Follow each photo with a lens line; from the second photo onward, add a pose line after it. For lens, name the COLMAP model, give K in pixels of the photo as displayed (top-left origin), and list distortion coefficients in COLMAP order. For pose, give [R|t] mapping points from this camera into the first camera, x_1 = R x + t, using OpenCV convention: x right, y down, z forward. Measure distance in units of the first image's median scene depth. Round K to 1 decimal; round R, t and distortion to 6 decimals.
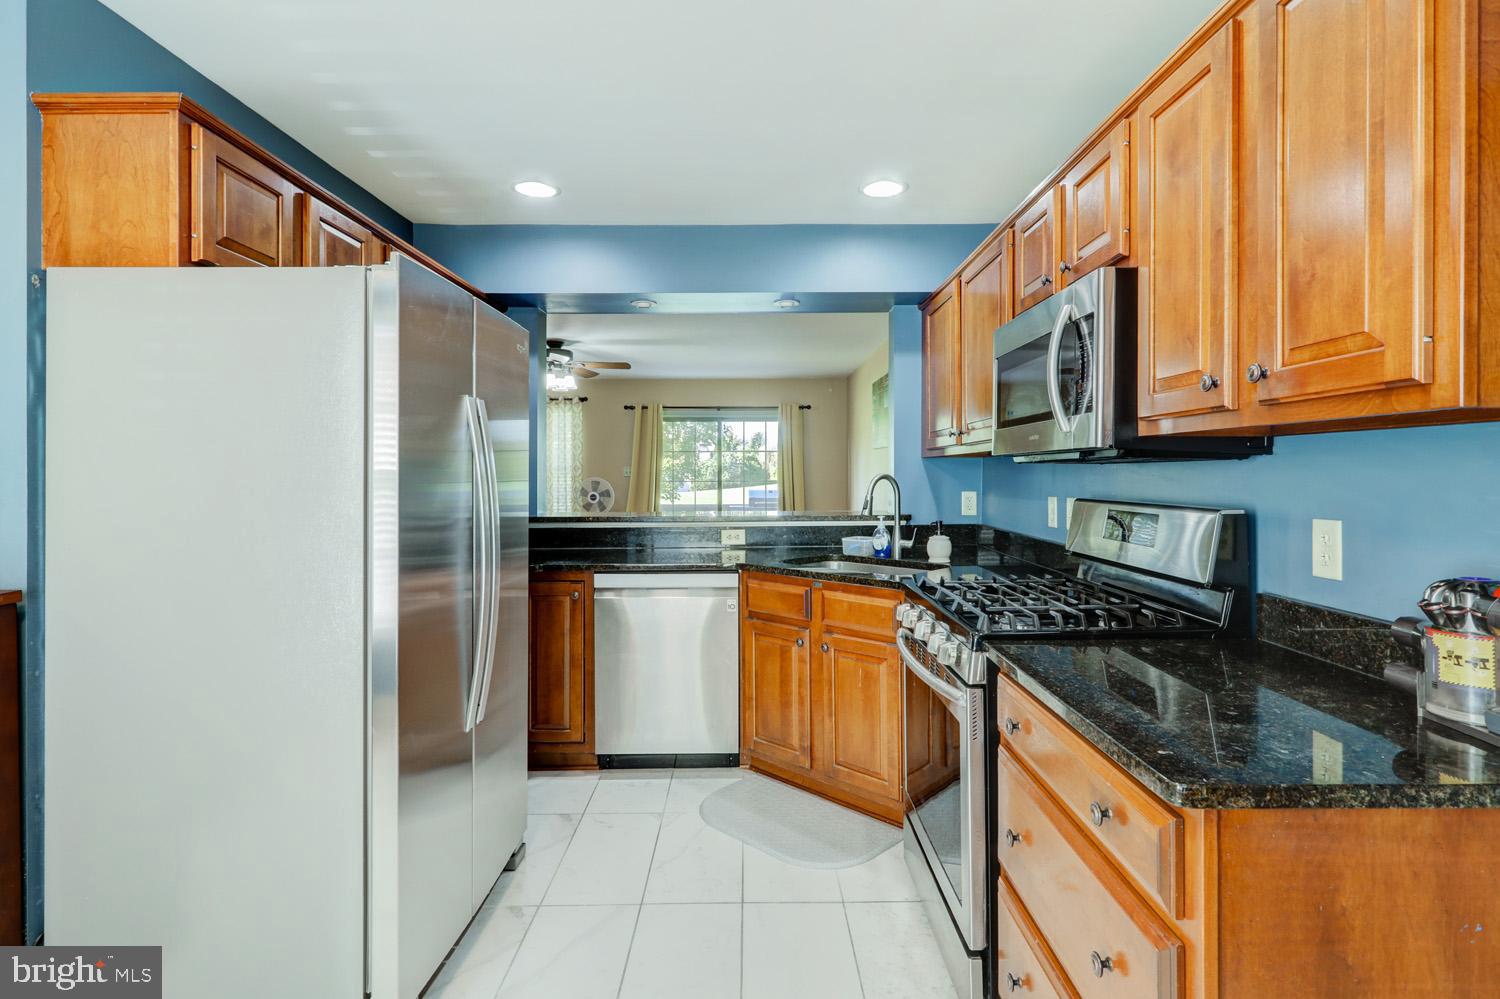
lens RADIAL K [[751.3, 0, 766.1], [0, 751.3, 475.0], [0, 0, 1]] dist [0.003786, 0.001386]
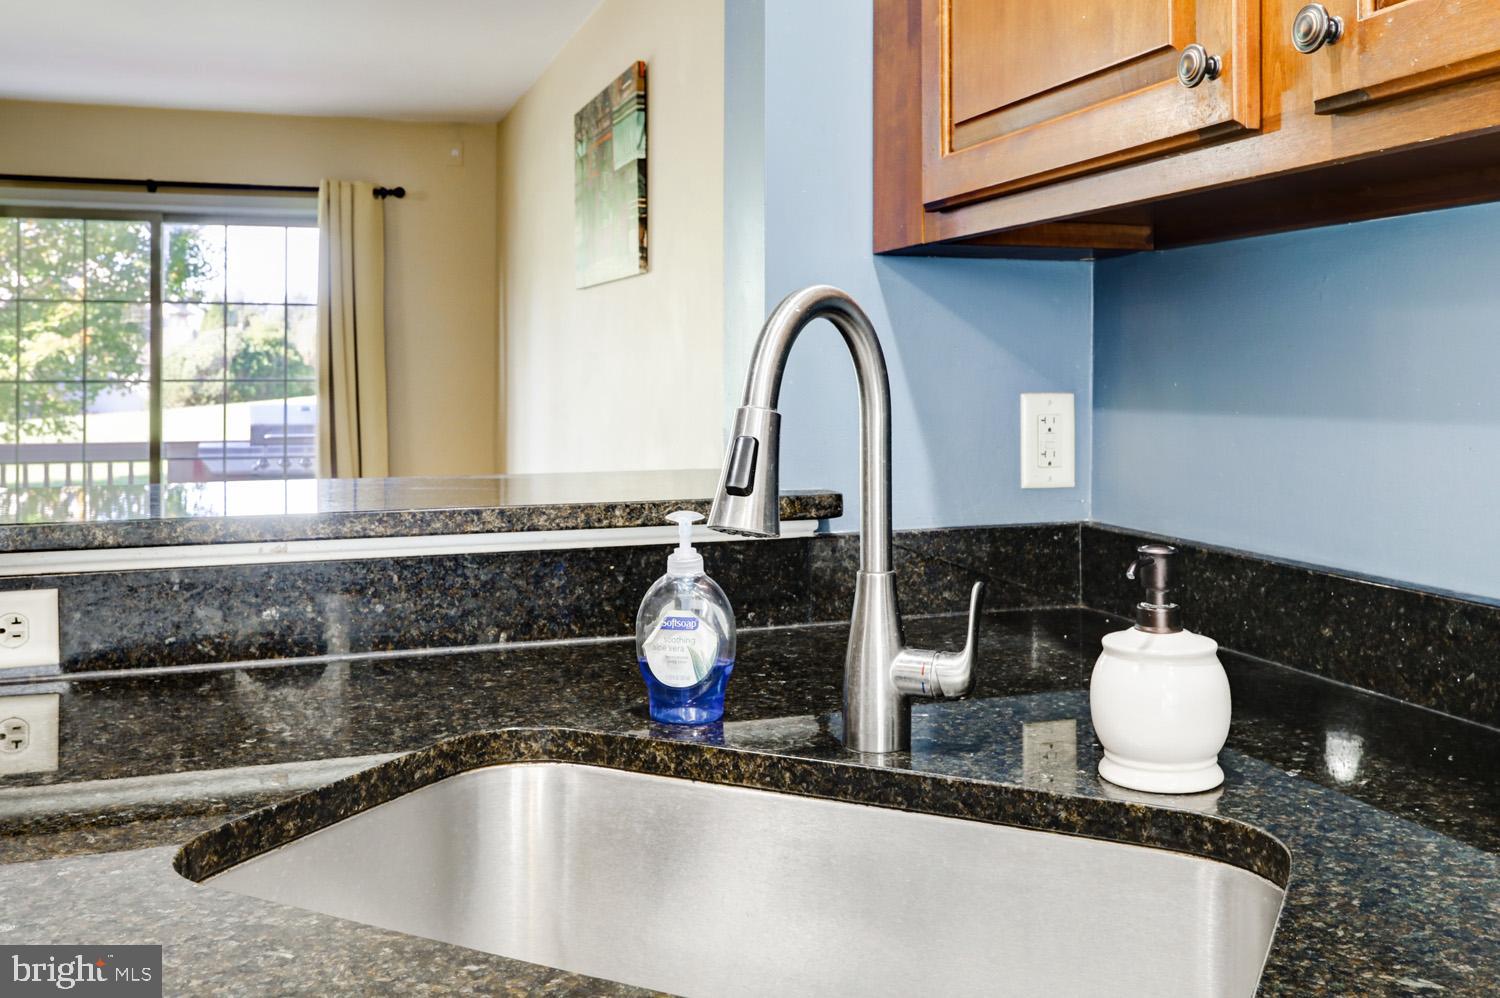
lens RADIAL K [[1383.5, 0, 750.4], [0, 1383.5, 375.9], [0, 0, 1]] dist [0.001548, 0.000593]
pose [[0.954660, -0.002340, 0.297691, 0.050813], [0.002591, 0.999997, -0.000451, 0.021803], [-0.297689, 0.001202, 0.954662, 0.792056]]
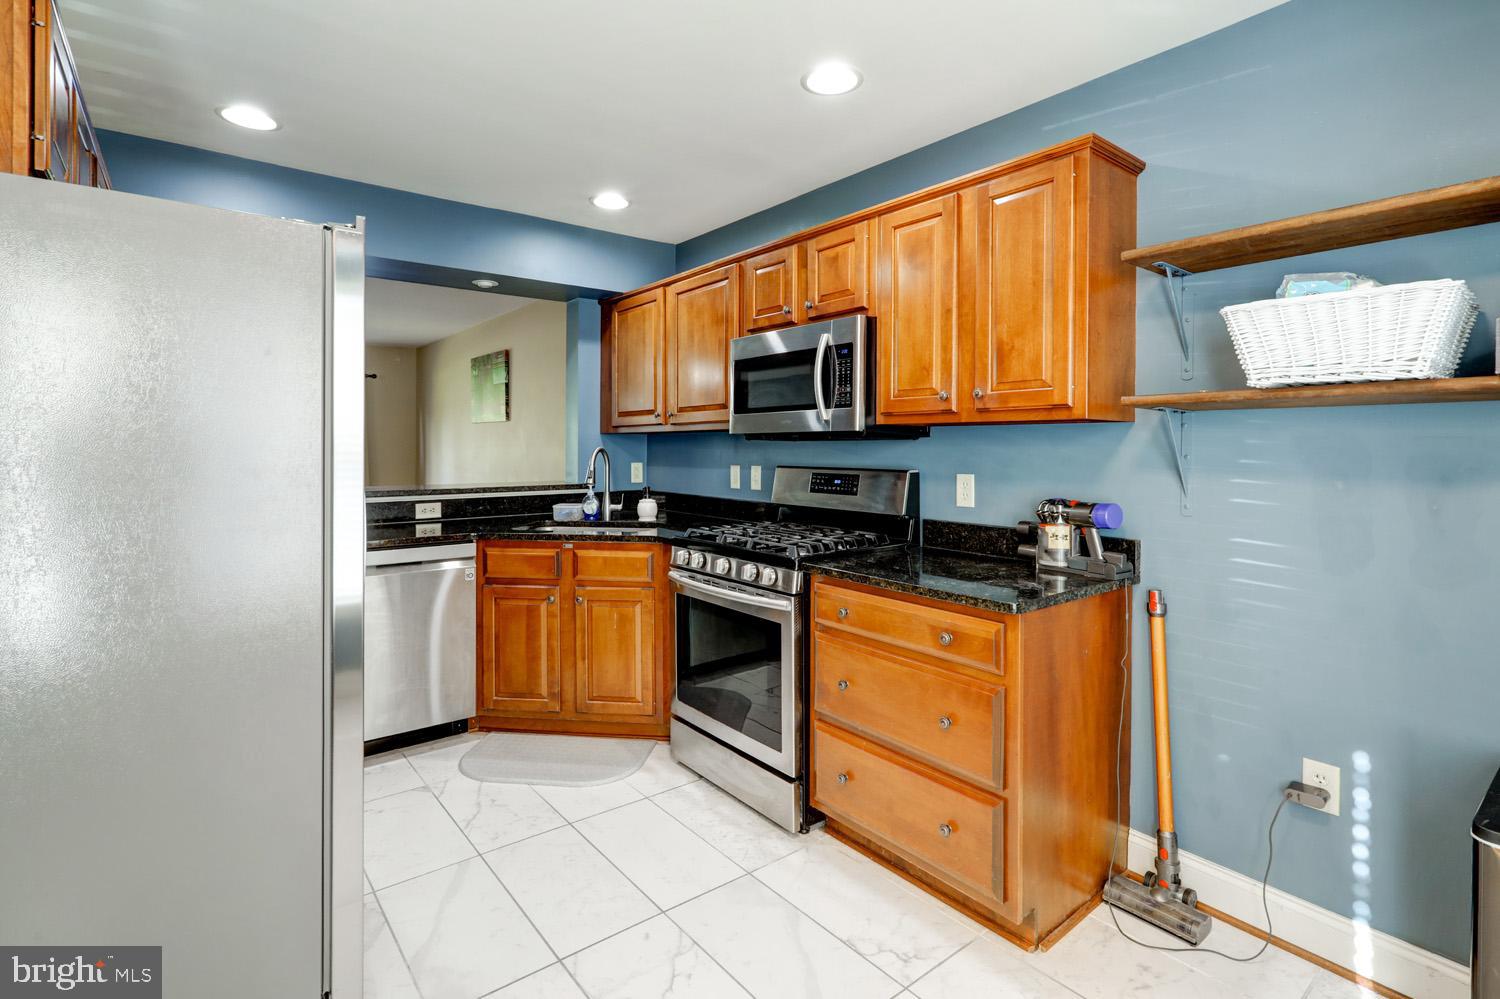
lens RADIAL K [[720.5, 0, 765.8], [0, 720.5, 455.5], [0, 0, 1]] dist [-0.001629, 0.000004]
pose [[0.783509, -0.002831, 0.621374, -0.375100], [-0.002696, 0.999965, 0.007955, 0.001532], [-0.621375, -0.007908, 0.783473, -0.026395]]
